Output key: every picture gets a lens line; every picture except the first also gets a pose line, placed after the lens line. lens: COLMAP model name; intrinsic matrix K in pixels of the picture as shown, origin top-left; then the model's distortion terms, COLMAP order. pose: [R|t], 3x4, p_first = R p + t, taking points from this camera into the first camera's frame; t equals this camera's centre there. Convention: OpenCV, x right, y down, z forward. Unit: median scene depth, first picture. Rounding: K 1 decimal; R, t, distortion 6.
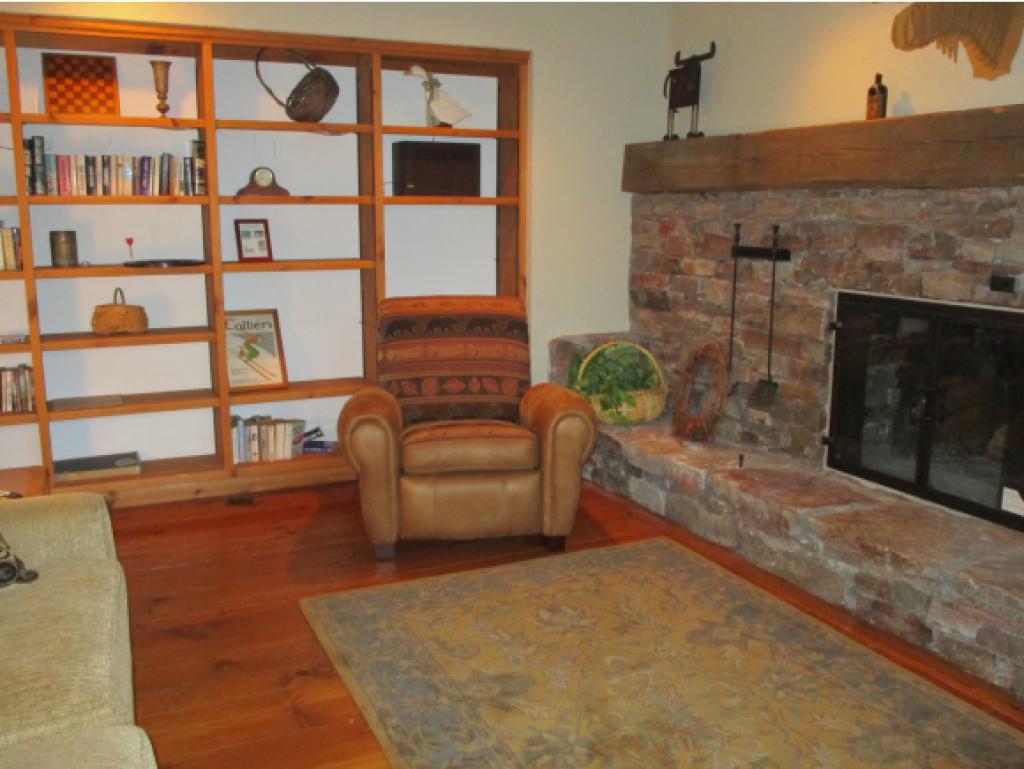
lens RADIAL K [[914.1, 0, 512.0], [0, 914.1, 384.5], [0, 0, 1]] dist [-0.074553, 0.061199]
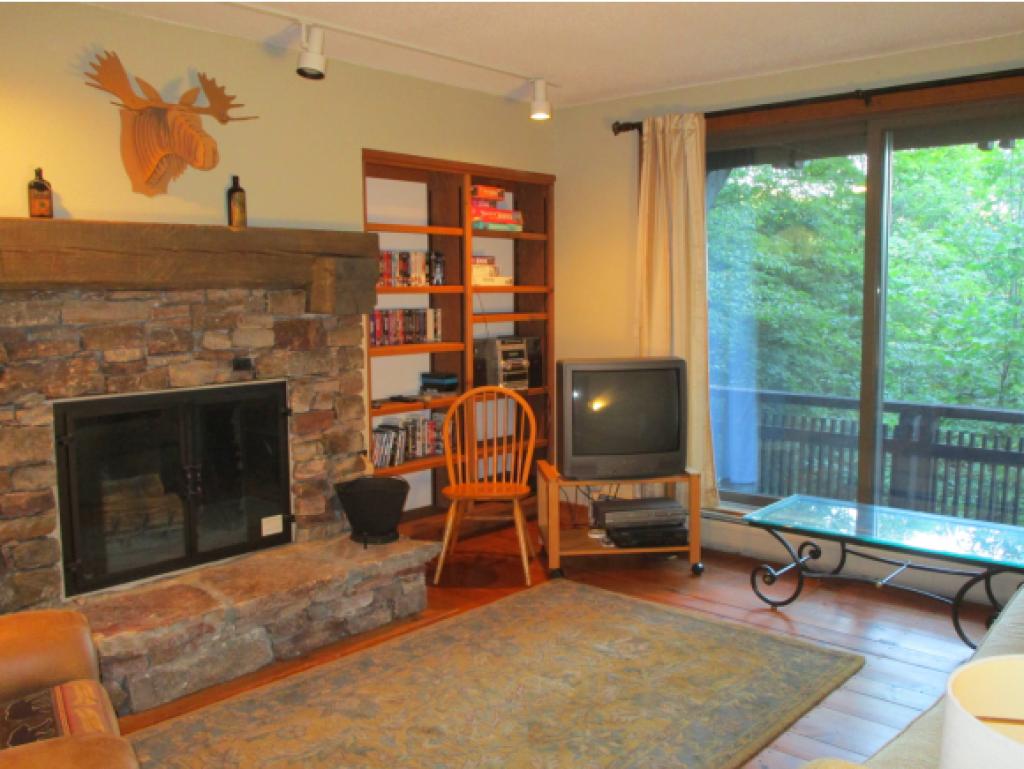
lens RADIAL K [[914.1, 0, 512.0], [0, 914.1, 384.5], [0, 0, 1]] dist [-0.074553, 0.061199]
pose [[-0.367258, -0.106766, 0.923971, -0.712405], [0.177103, 0.967189, 0.182155, -0.228377], [-0.913102, 0.230536, -0.336299, 0.992273]]
